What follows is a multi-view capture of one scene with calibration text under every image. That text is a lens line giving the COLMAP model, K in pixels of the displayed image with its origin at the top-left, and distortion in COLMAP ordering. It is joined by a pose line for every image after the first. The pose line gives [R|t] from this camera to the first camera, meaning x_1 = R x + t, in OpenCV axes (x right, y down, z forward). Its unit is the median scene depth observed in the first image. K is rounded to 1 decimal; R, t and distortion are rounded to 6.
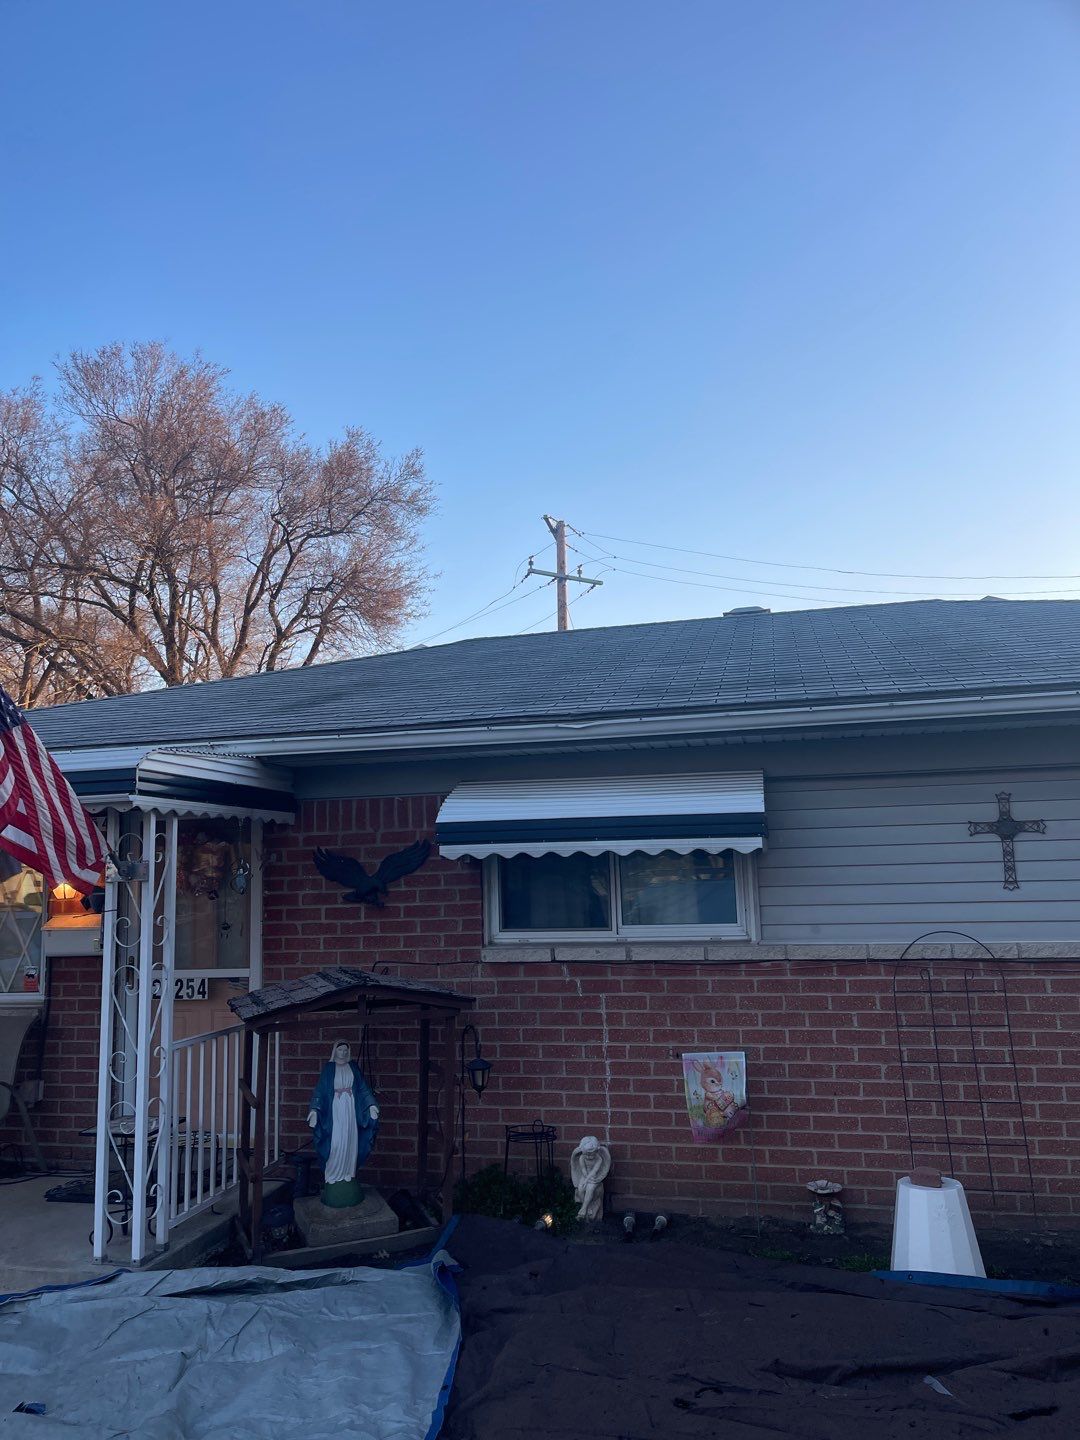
lens RADIAL K [[1098.6, 0, 543.3], [0, 1098.6, 725.7], [0, 0, 1]] dist [0.046166, -0.034239]
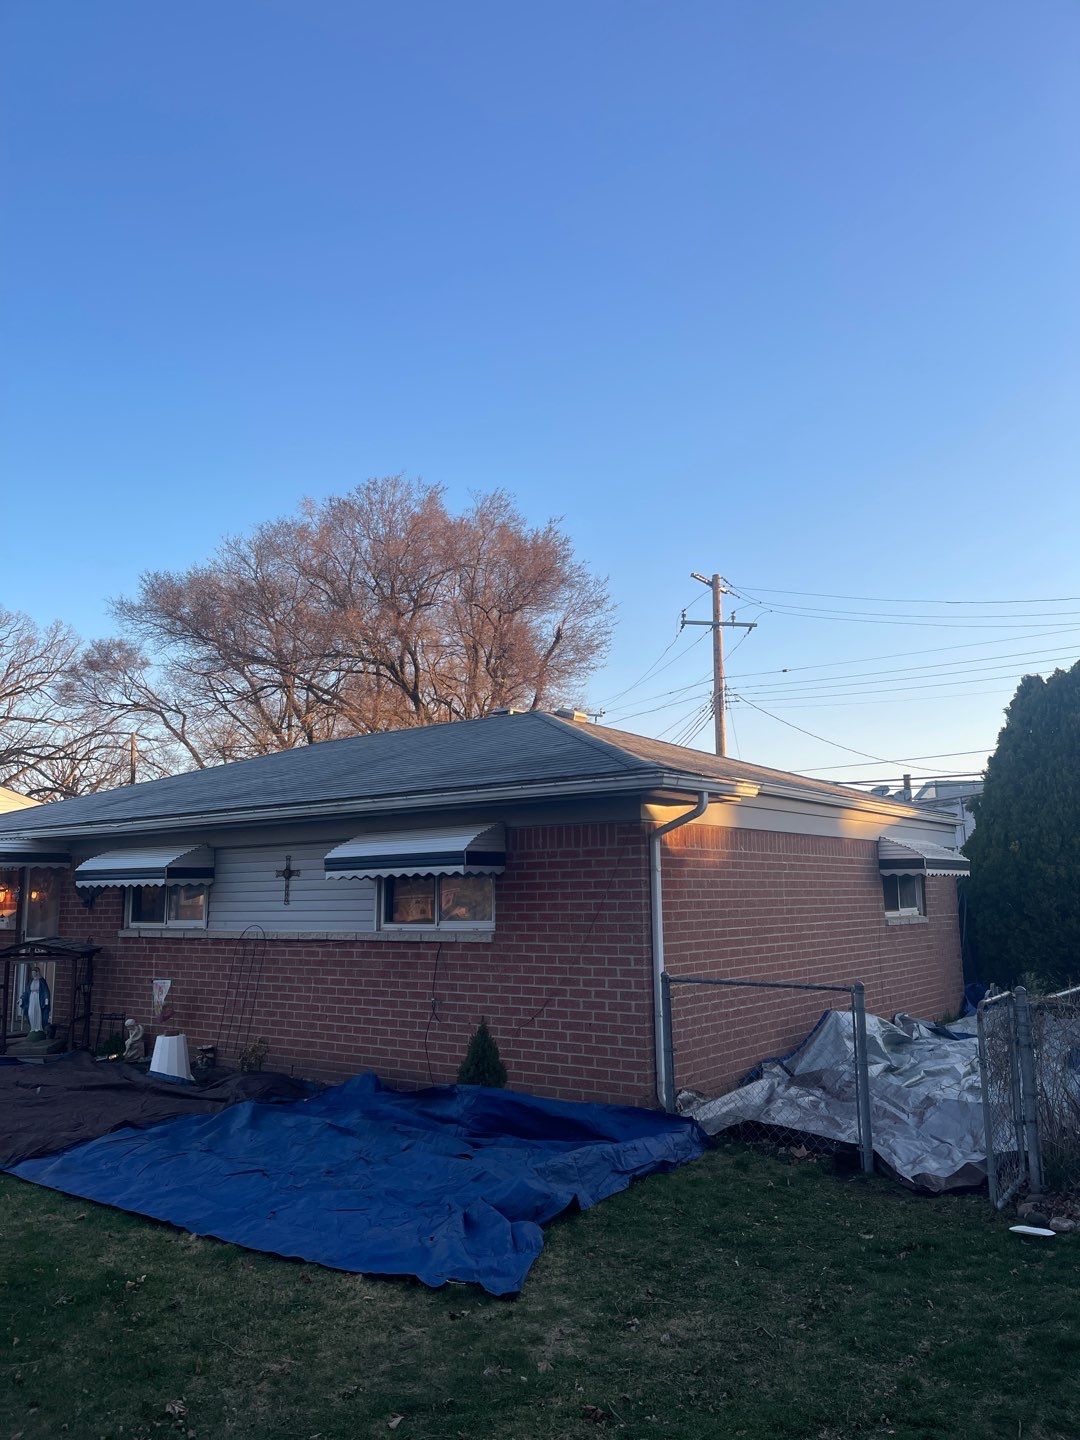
lens RADIAL K [[1098.6, 0, 546.2], [0, 1098.6, 720.9], [0, 0, 1]] dist [0.046166, -0.034239]
pose [[0.907400, -0.053125, -0.416898, 1.610914], [0.050940, 0.998567, -0.016374, -0.119440], [0.417170, -0.006379, 0.908806, -0.571593]]
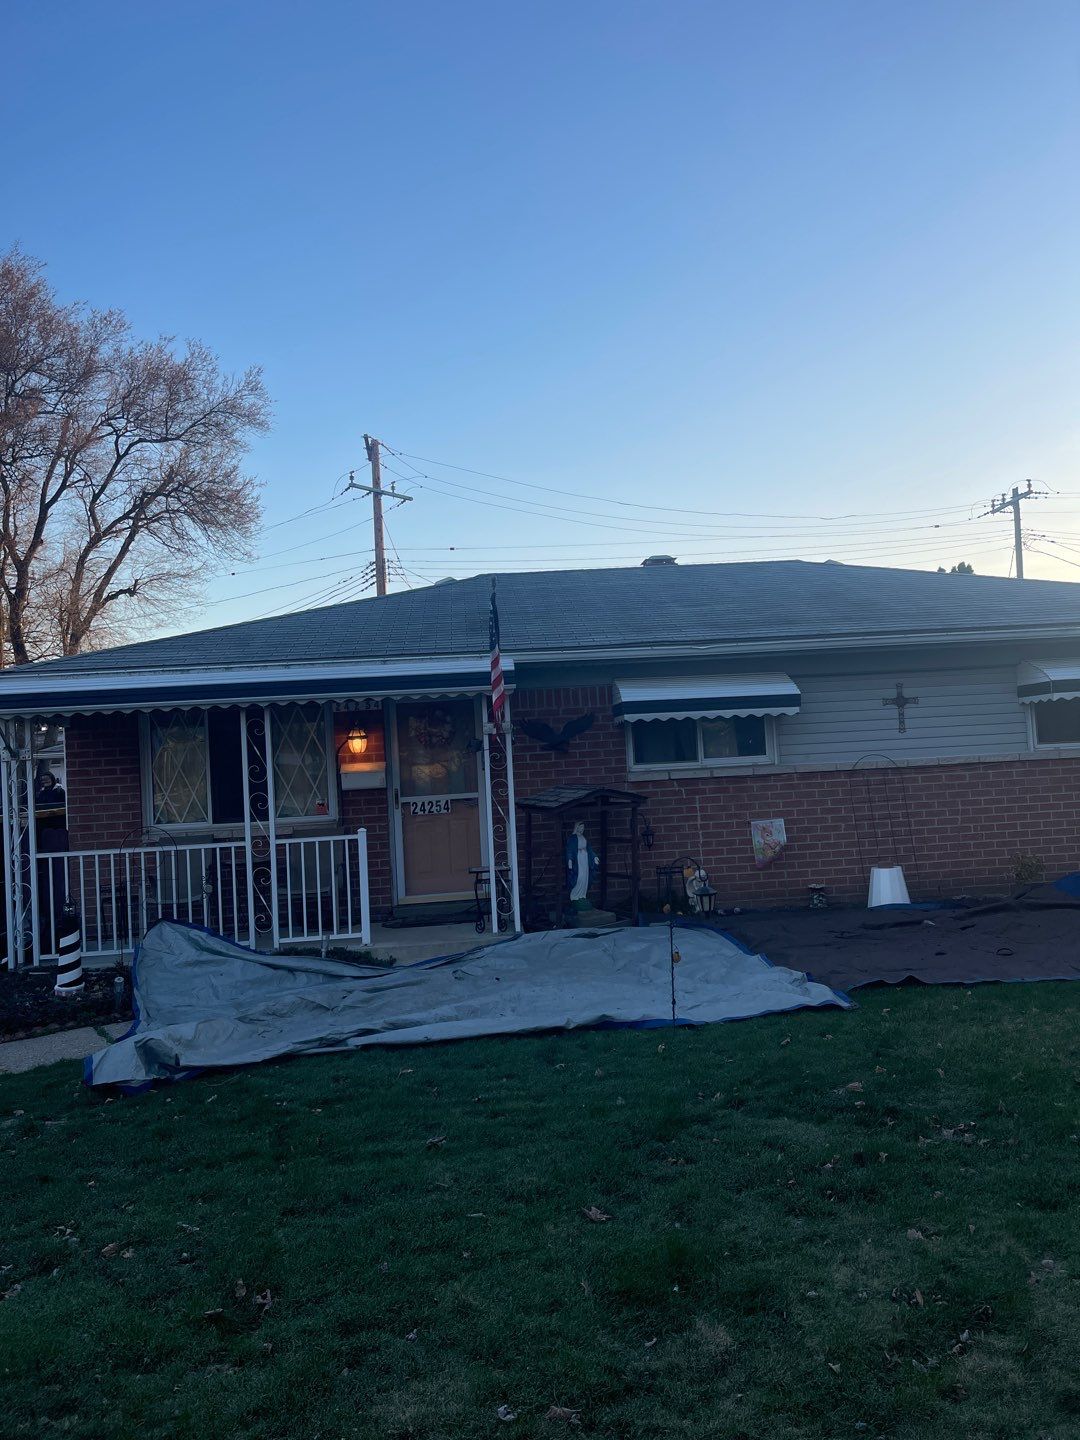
lens RADIAL K [[1098.6, 0, 563.9], [0, 1098.6, 711.3], [0, 0, 1]] dist [0.046166, -0.034239]
pose [[0.953085, -0.011174, 0.302497, -0.697540], [-0.014038, 0.996612, 0.081045, -0.036535], [-0.302378, -0.081489, 0.949698, -0.628723]]
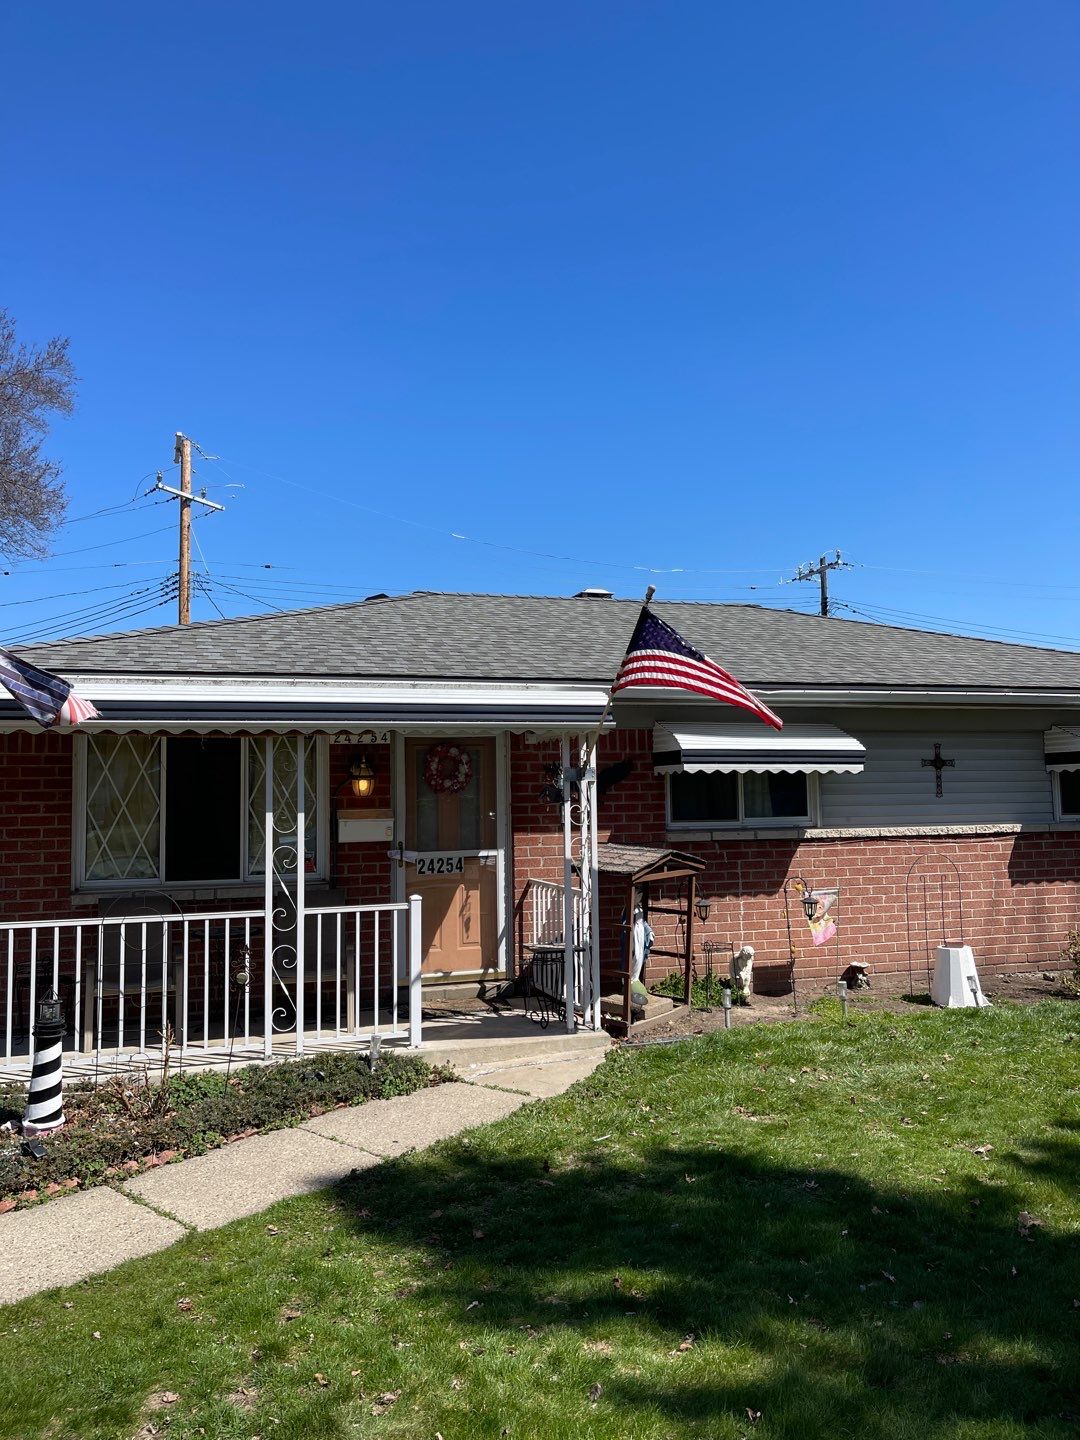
lens RADIAL K [[1098.6, 0, 554.2], [0, 1098.6, 719.8], [0, 0, 1]] dist [0.046166, -0.034239]
pose [[0.855104, 0.049772, 0.516062, -0.999041], [-0.081038, 0.995978, 0.038221, 0.004695], [-0.512084, -0.074504, 0.855698, -0.196650]]
